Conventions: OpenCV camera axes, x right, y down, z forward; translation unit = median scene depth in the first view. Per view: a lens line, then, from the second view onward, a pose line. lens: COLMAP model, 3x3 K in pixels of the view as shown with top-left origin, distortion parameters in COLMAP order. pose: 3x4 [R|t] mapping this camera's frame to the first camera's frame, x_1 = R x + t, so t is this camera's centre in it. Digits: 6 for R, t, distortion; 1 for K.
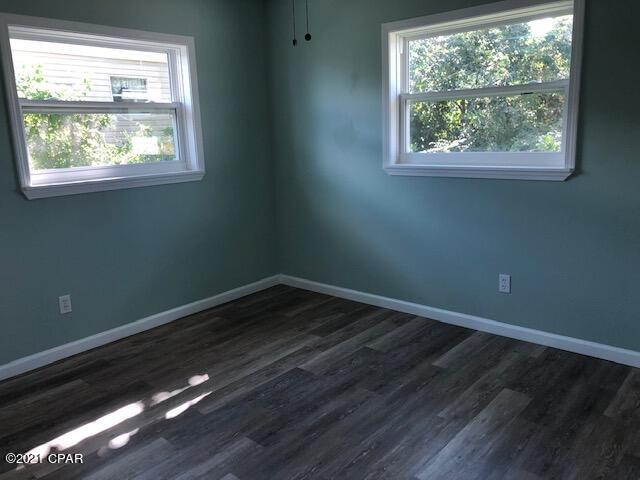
lens RADIAL K [[522.5, 0, 316.5], [0, 522.5, 241.4], [0, 0, 1]] dist [0.071993, -0.077035]
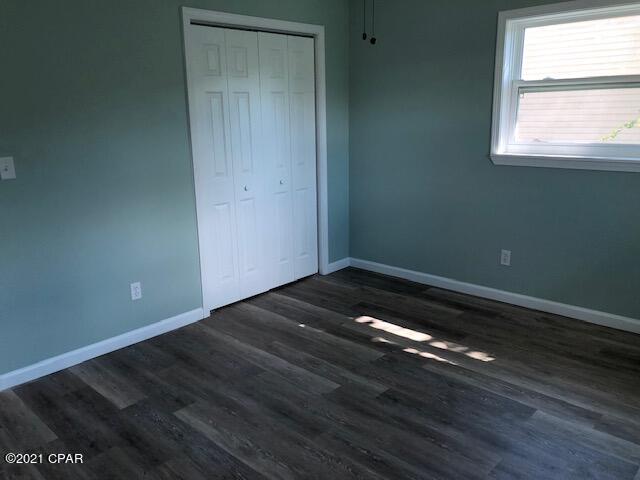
lens RADIAL K [[522.5, 0, 316.5], [0, 522.5, 241.4], [0, 0, 1]] dist [0.071993, -0.077035]
pose [[-0.043655, 0.275253, -0.960380, 0.686376], [-0.181388, 0.943136, 0.278556, -0.172654], [0.982442, 0.186361, 0.008755, 0.596263]]
